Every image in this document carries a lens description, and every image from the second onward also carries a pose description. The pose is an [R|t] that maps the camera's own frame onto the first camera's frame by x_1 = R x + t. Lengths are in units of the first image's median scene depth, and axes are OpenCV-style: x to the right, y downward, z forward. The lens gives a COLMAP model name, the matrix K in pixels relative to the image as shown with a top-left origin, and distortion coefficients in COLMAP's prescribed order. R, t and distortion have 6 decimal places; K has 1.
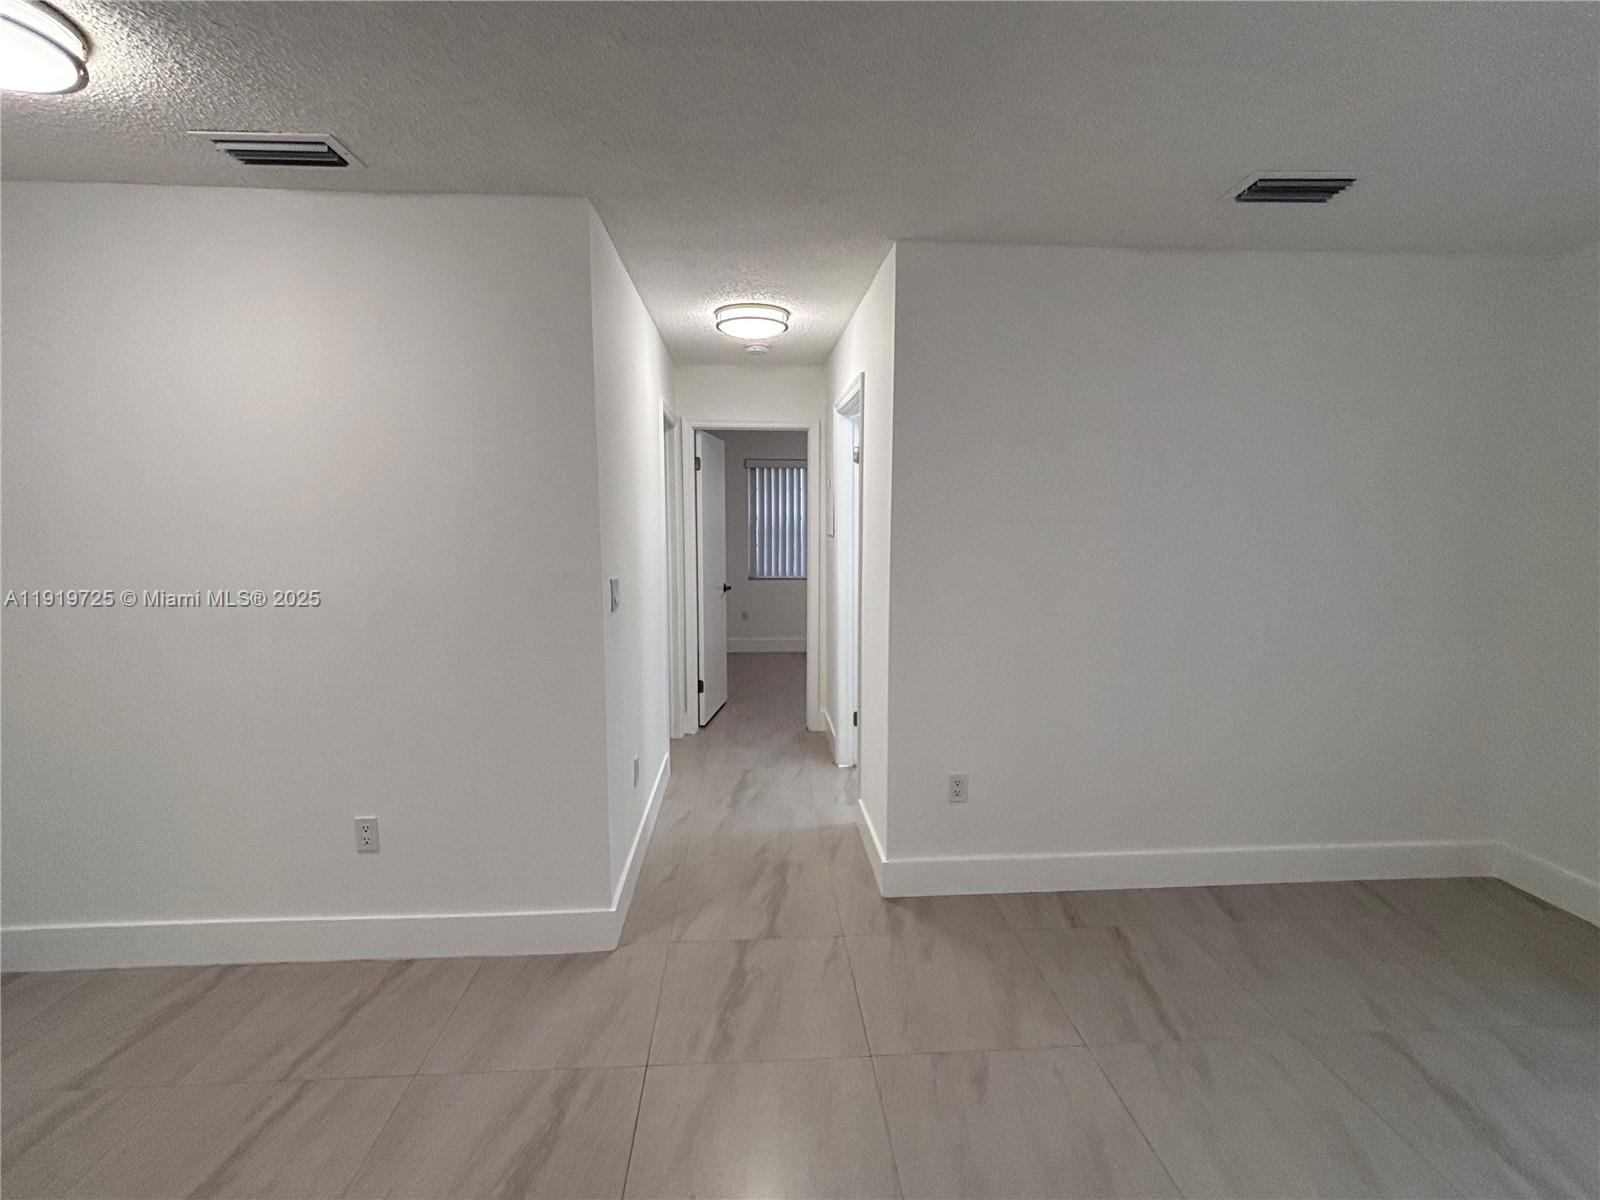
lens RADIAL K [[757.2, 0, 794.3], [0, 757.2, 599.4], [0, 0, 1]] dist [0.002697, -0.000304]
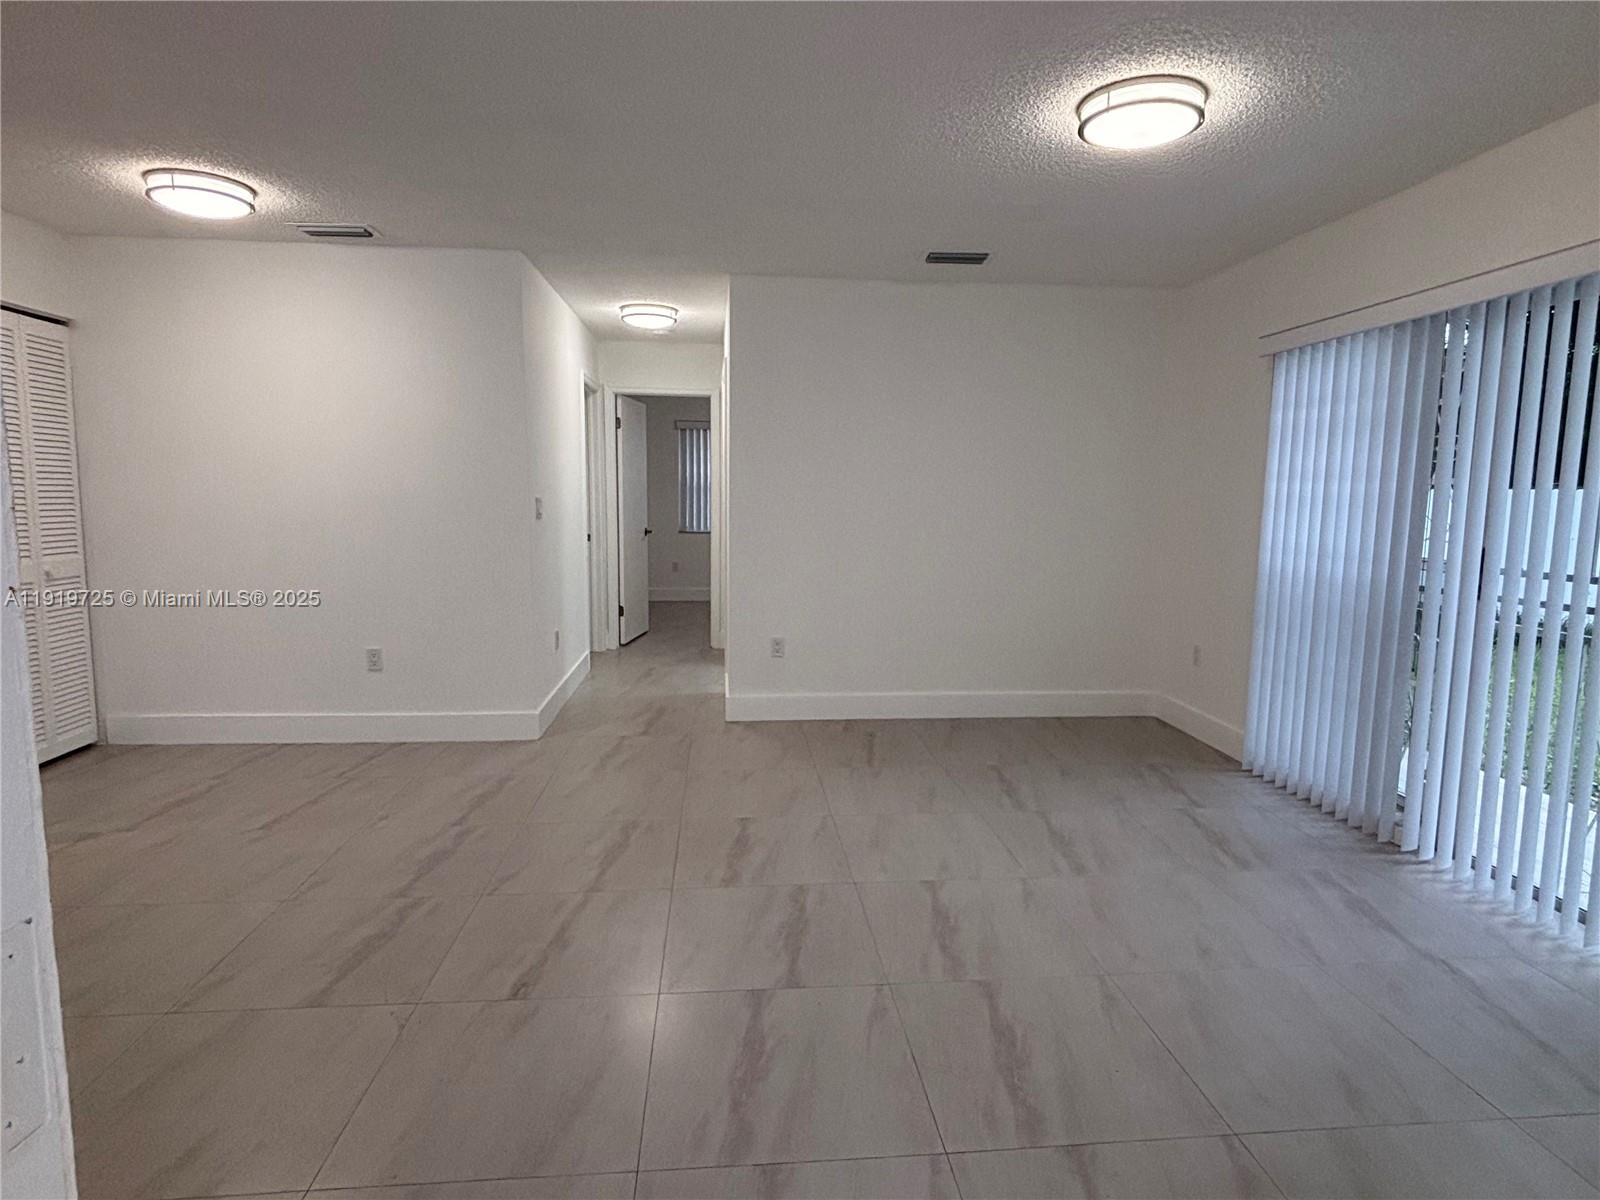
lens RADIAL K [[875.7, 0, 806.1], [0, 875.7, 597.3], [0, 0, 1]] dist [0.041552, -0.039155]
pose [[0.999312, 0.008056, 0.036196, 0.163720], [-0.008526, 0.999881, 0.012853, 0.102452], [-0.036088, -0.013153, 0.999262, -0.544553]]
